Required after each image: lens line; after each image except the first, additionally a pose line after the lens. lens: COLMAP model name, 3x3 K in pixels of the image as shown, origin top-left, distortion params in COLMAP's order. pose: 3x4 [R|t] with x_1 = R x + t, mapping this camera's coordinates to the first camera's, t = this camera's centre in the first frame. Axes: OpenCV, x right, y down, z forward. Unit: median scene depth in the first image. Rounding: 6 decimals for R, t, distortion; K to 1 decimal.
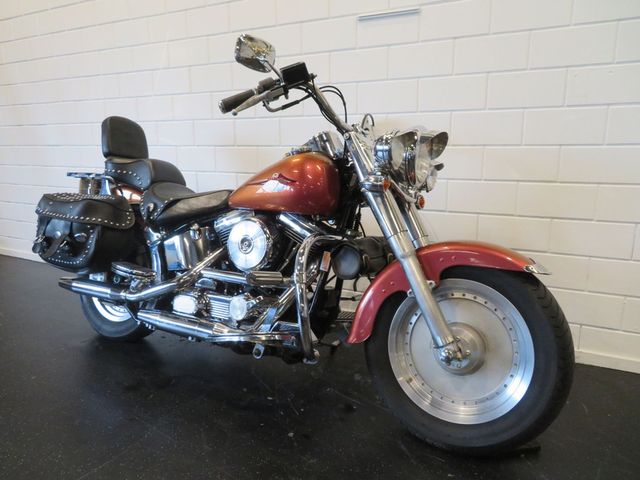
lens RADIAL K [[460.5, 0, 321.6], [0, 460.5, 238.0], [0, 0, 1]] dist [-0.001638, 0.000169]
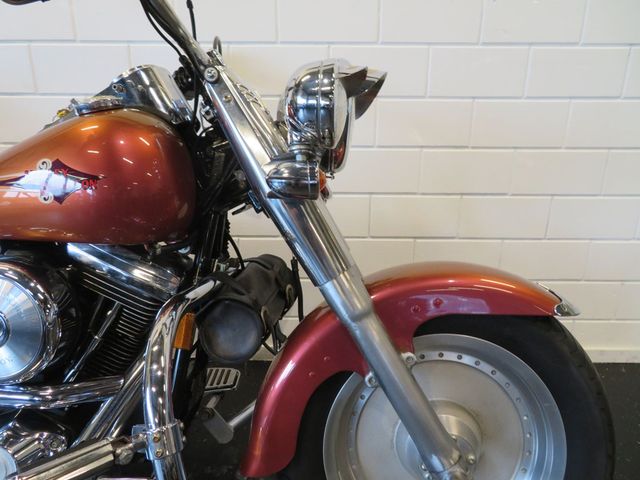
lens RADIAL K [[460.5, 0, 321.6], [0, 460.5, 238.0], [0, 0, 1]] dist [-0.001638, 0.000169]
pose [[0.896930, -0.120509, 0.425433, -0.056913], [0.076269, 0.989888, 0.119603, -0.096293], [-0.435544, -0.074828, 0.897052, 0.477926]]
